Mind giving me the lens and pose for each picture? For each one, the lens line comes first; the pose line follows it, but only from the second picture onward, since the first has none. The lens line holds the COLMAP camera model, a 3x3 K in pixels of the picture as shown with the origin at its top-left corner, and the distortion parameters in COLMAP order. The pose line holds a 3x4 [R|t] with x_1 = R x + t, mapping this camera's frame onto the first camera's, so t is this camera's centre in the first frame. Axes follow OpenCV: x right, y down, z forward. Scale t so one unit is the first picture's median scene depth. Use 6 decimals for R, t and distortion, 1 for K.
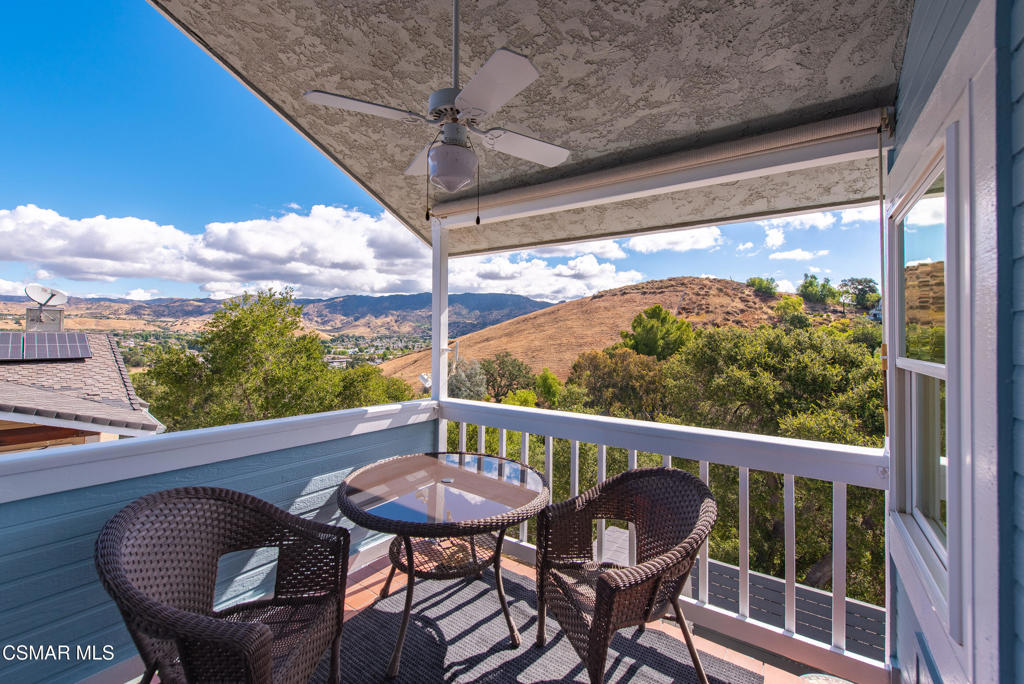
lens RADIAL K [[410.9, 0, 506.4], [0, 410.9, 341.9], [0, 0, 1]] dist [0.010847, -0.003949]
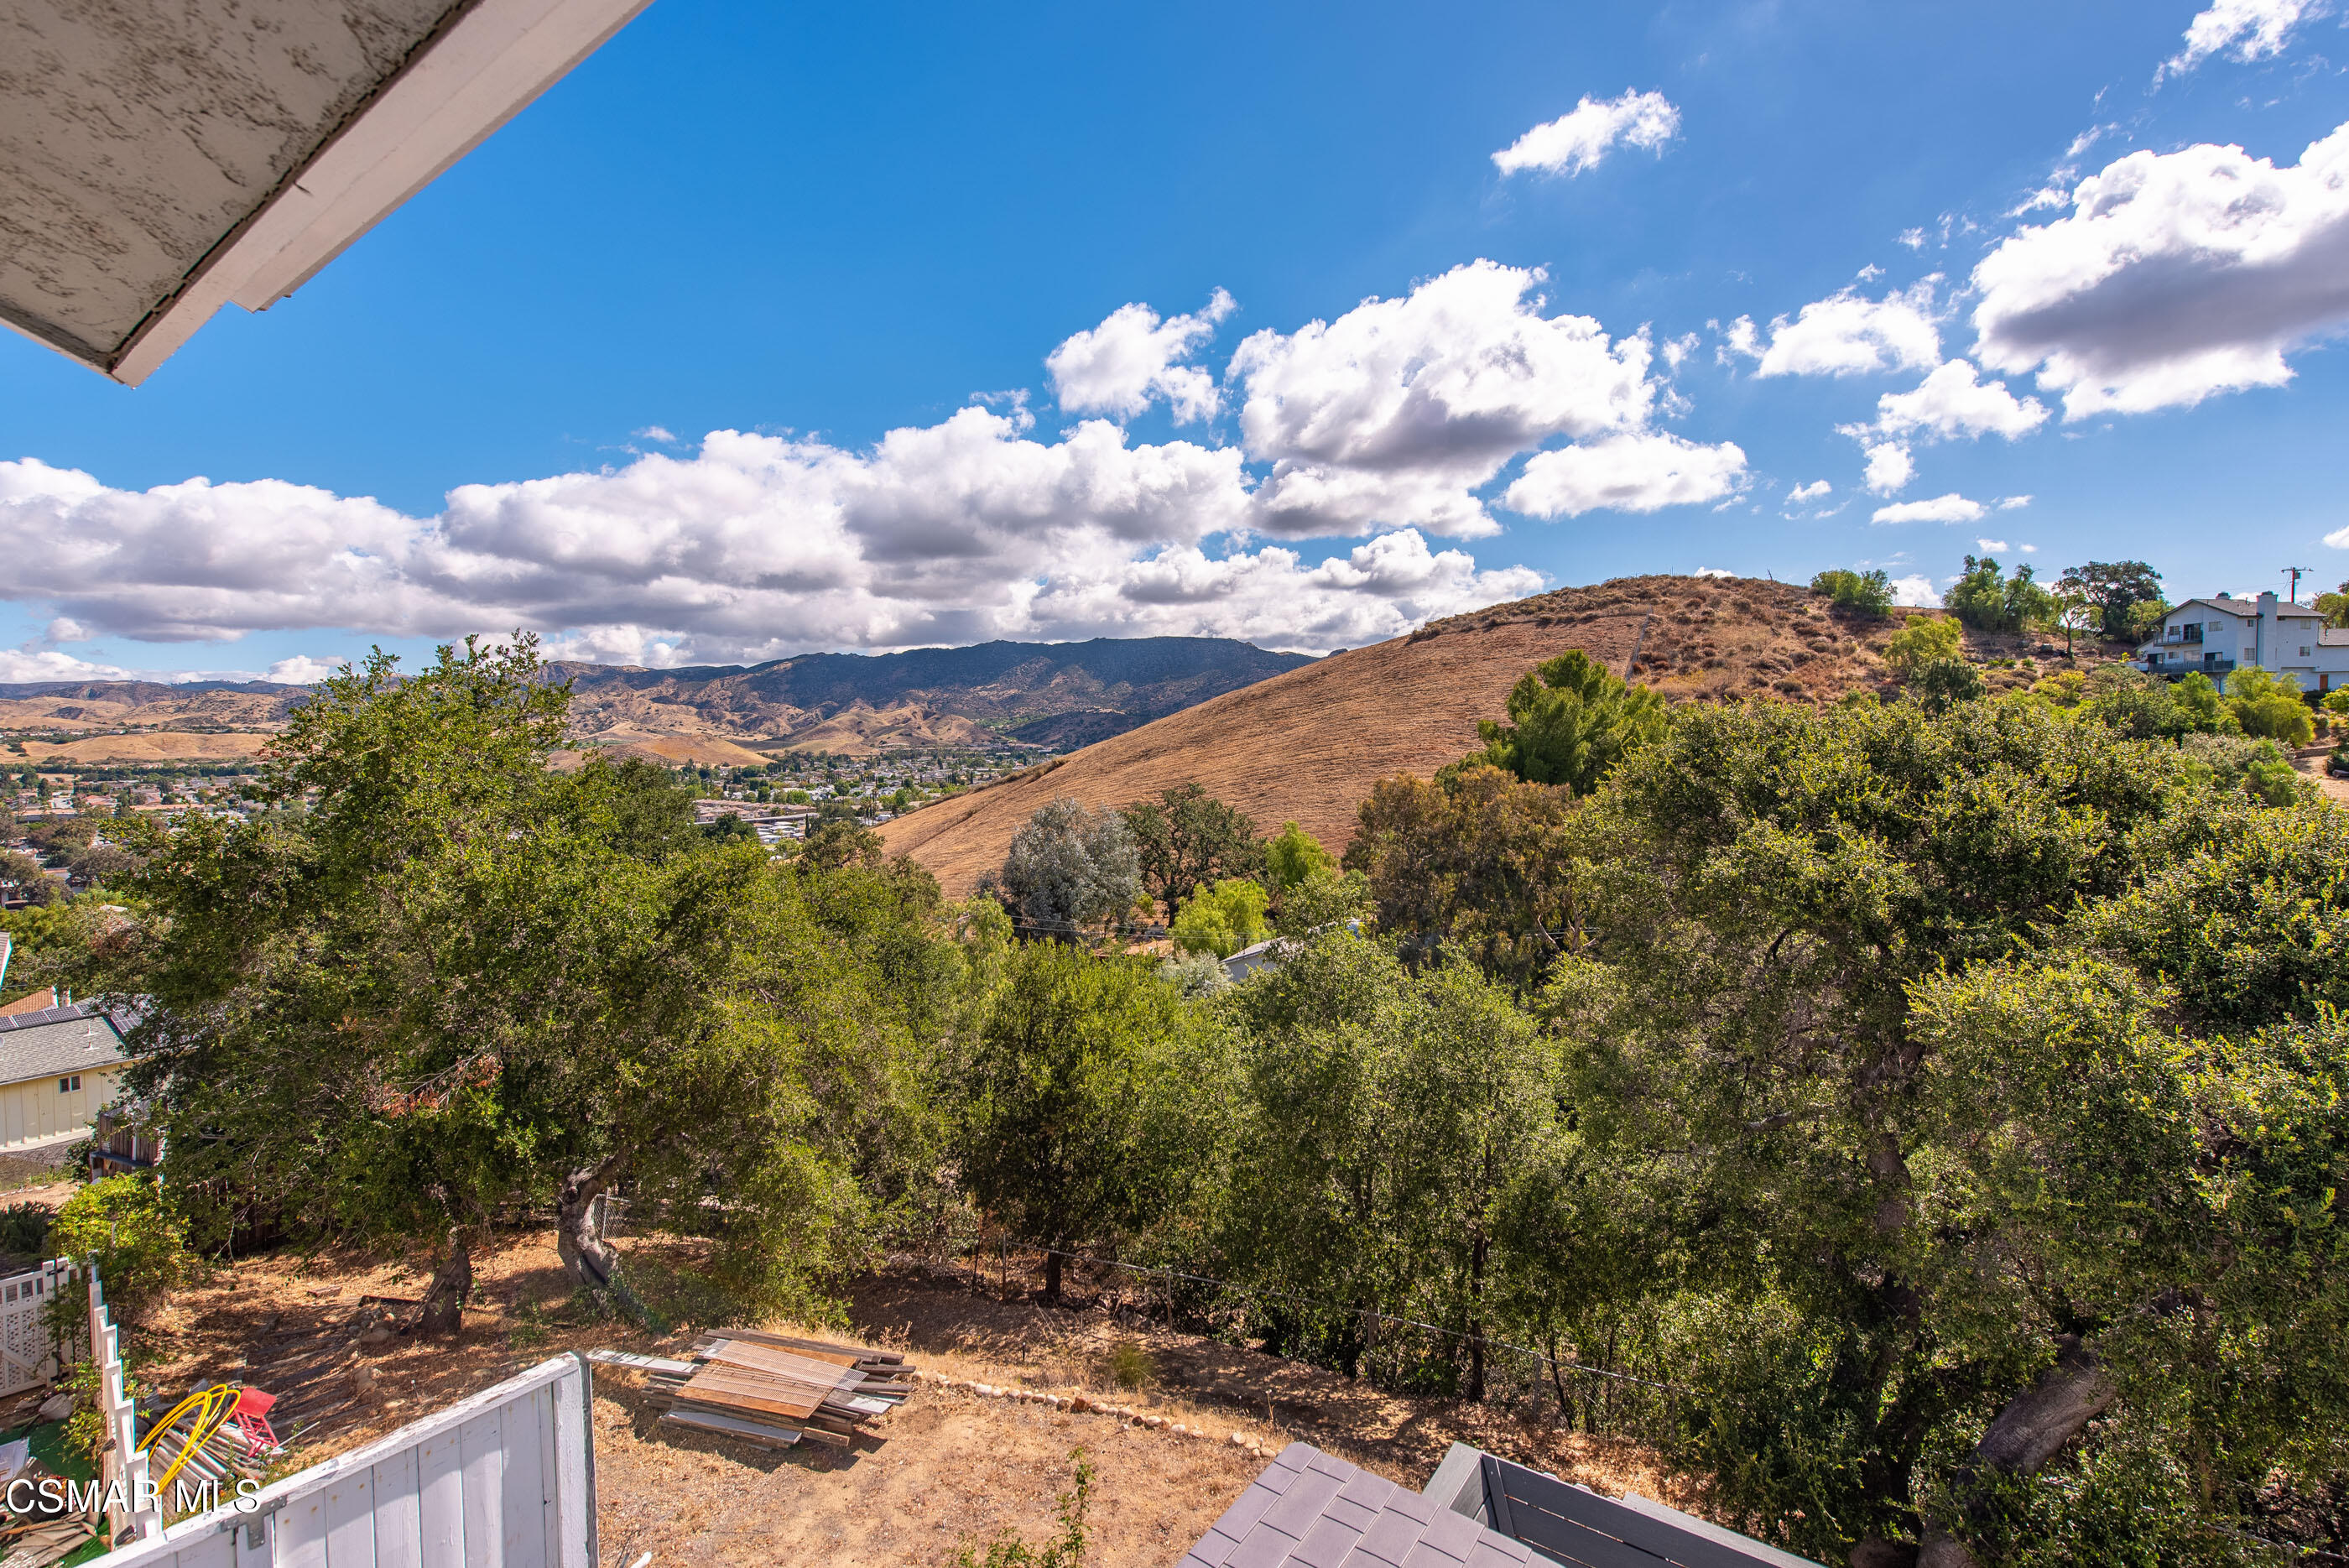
lens RADIAL K [[1024.9, 0, 1173.9], [0, 1024.9, 807.2], [0, 0, 1]] dist [0.005979, -0.001004]
pose [[0.999108, -0.030190, -0.029526, 0.008581], [0.031551, 0.998408, 0.046761, -0.000389], [0.028067, -0.047651, 0.998470, 0.013893]]
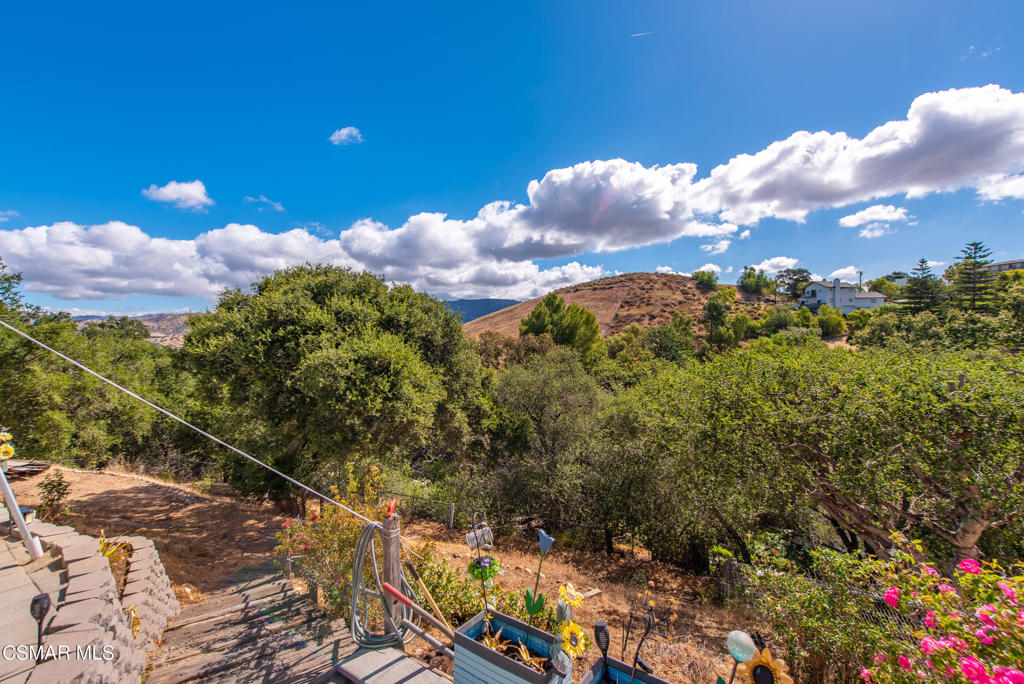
lens RADIAL K [[410.9, 0, 521.0], [0, 410.9, 337.1], [0, 0, 1]] dist [0.010847, -0.003949]
pose [[0.999053, -0.032345, 0.029094, 0.115233], [0.033042, 0.999171, -0.023794, 0.020629], [-0.028300, 0.024733, 0.999293, -0.026982]]
